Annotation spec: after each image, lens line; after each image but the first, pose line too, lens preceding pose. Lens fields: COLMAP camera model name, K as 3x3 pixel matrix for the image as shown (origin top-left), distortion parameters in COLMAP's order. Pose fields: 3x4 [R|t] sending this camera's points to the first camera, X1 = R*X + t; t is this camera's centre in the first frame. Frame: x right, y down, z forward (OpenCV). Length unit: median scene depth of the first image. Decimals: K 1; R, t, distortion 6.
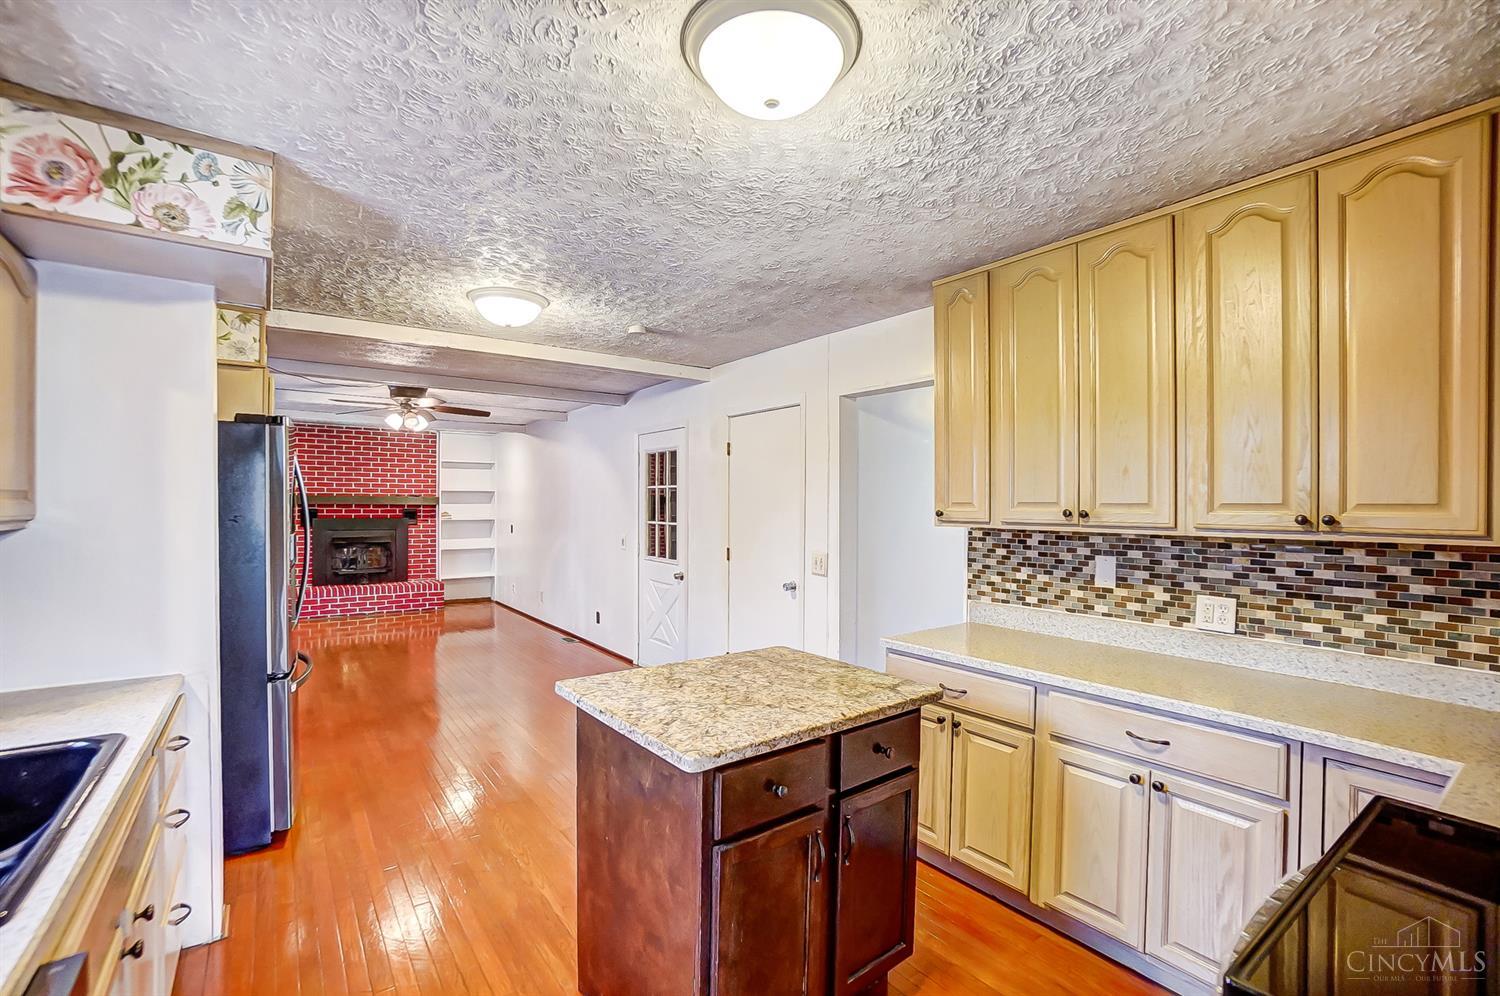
lens RADIAL K [[673.5, 0, 750.0], [0, 673.5, 502.3], [0, 0, 1]] dist [-0.022591, 0.001134]
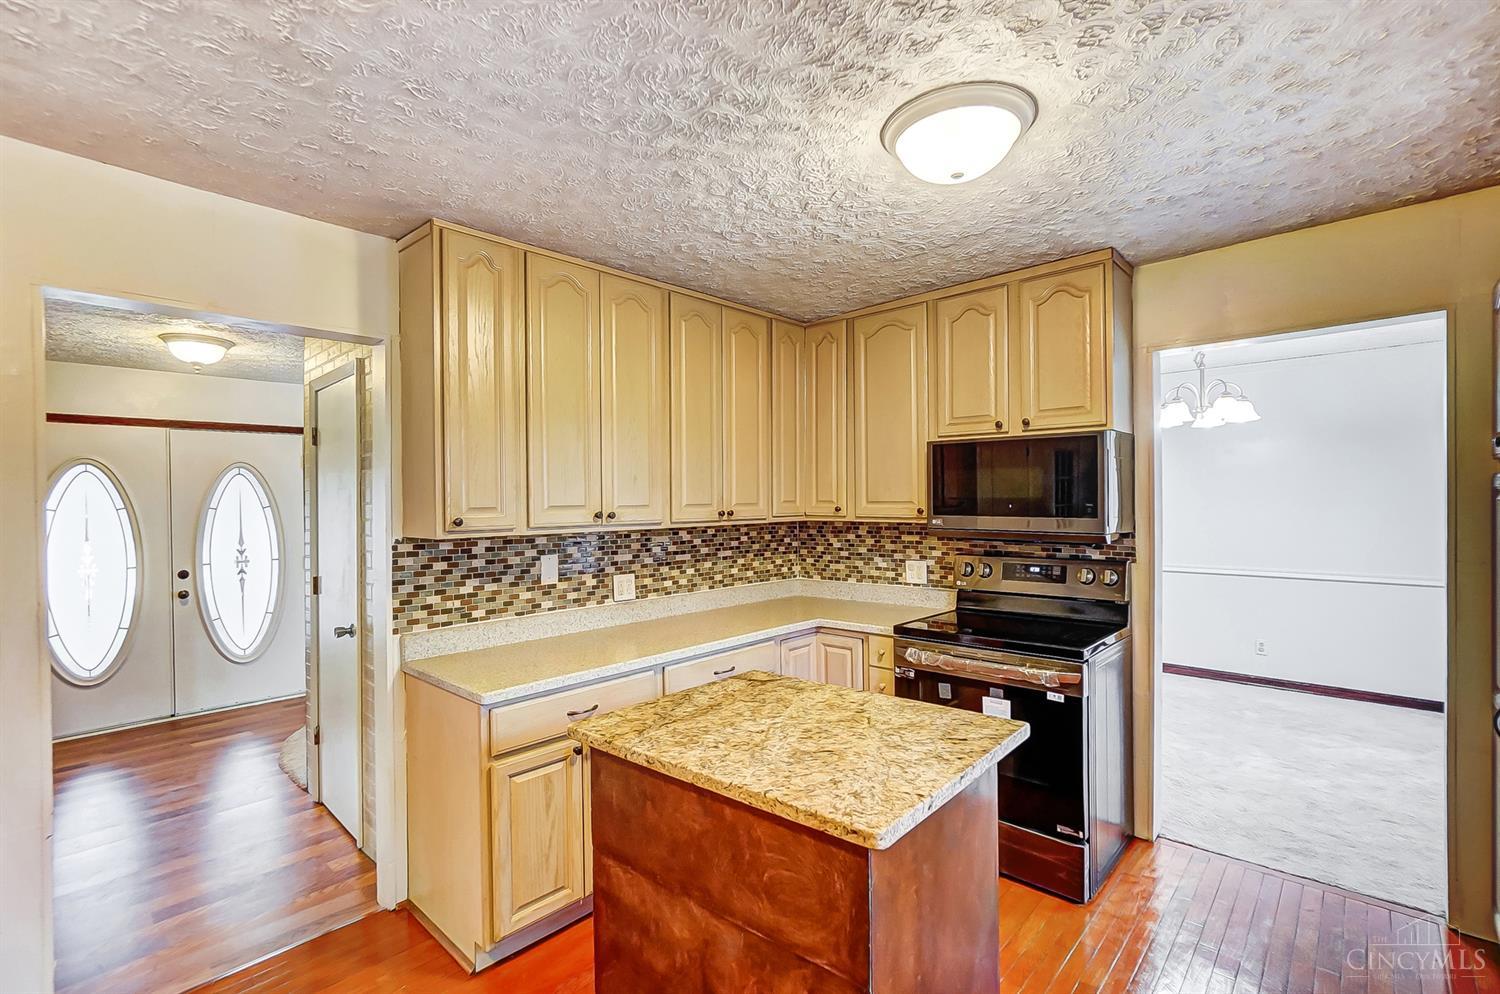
lens RADIAL K [[673.5, 0, 750.0], [0, 673.5, 501.3], [0, 0, 1]] dist [-0.022591, 0.001134]
pose [[-0.188952, -0.002770, 0.981982, -0.593257], [0.011646, 0.999919, 0.005061, -0.008262], [-0.981917, 0.012392, -0.188905, 0.879100]]
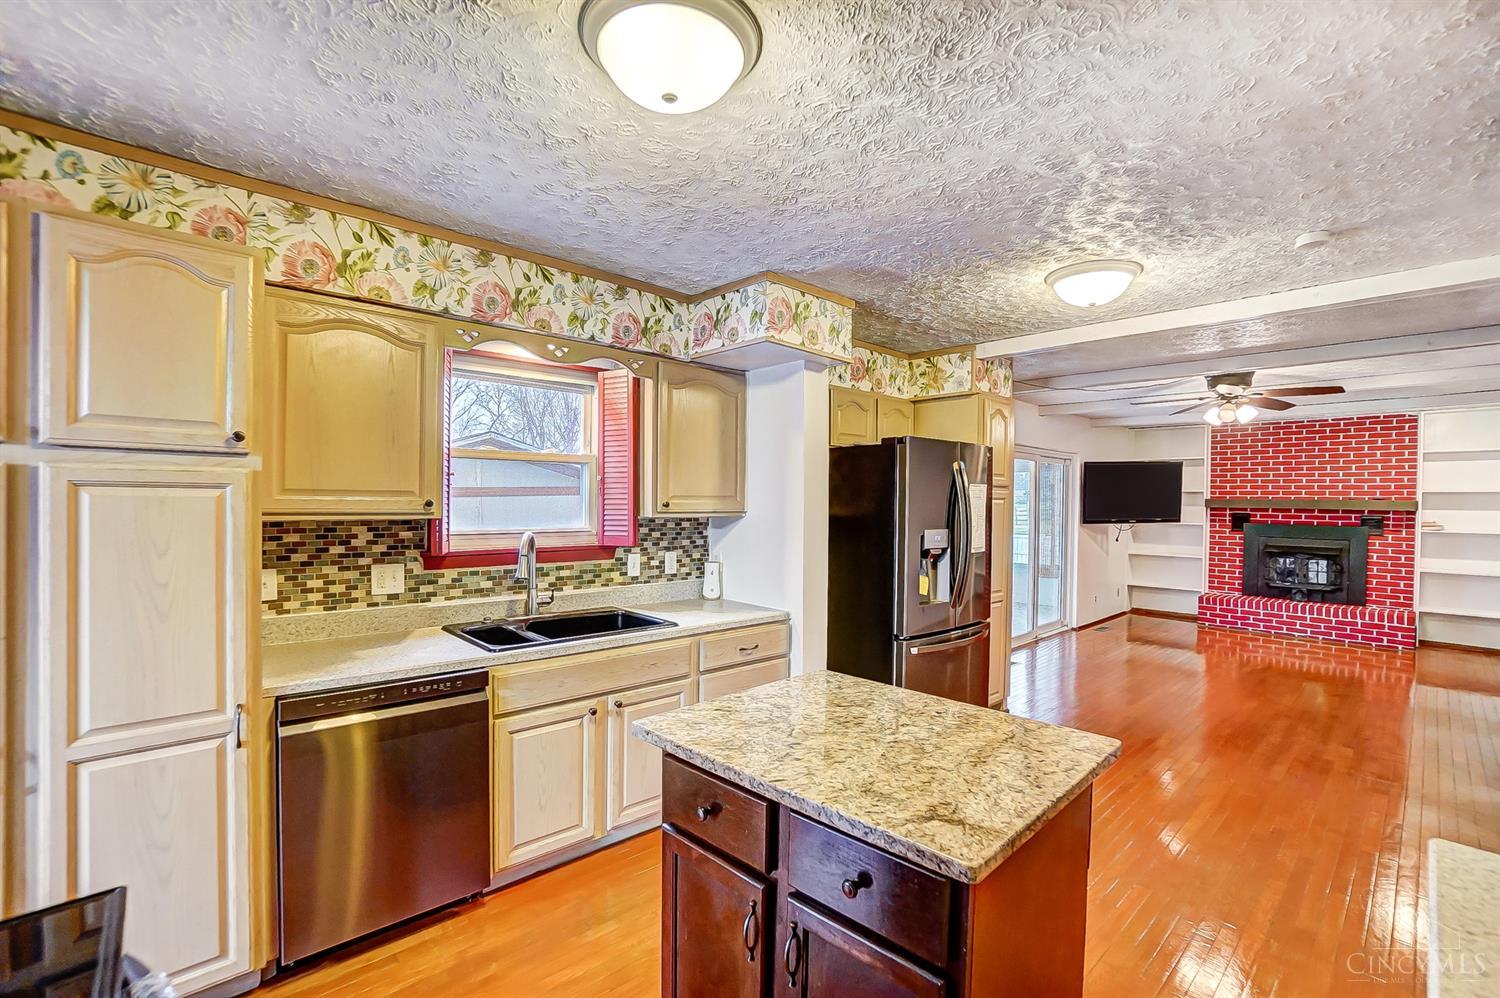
lens RADIAL K [[673.5, 0, 750.0], [0, 673.5, 503.3], [0, 0, 1]] dist [-0.022591, 0.001134]
pose [[0.111288, 0.004017, -0.993780, 0.562498], [-0.009456, 0.999951, 0.002983, -0.000567], [0.993743, 0.009065, 0.111321, 0.555778]]
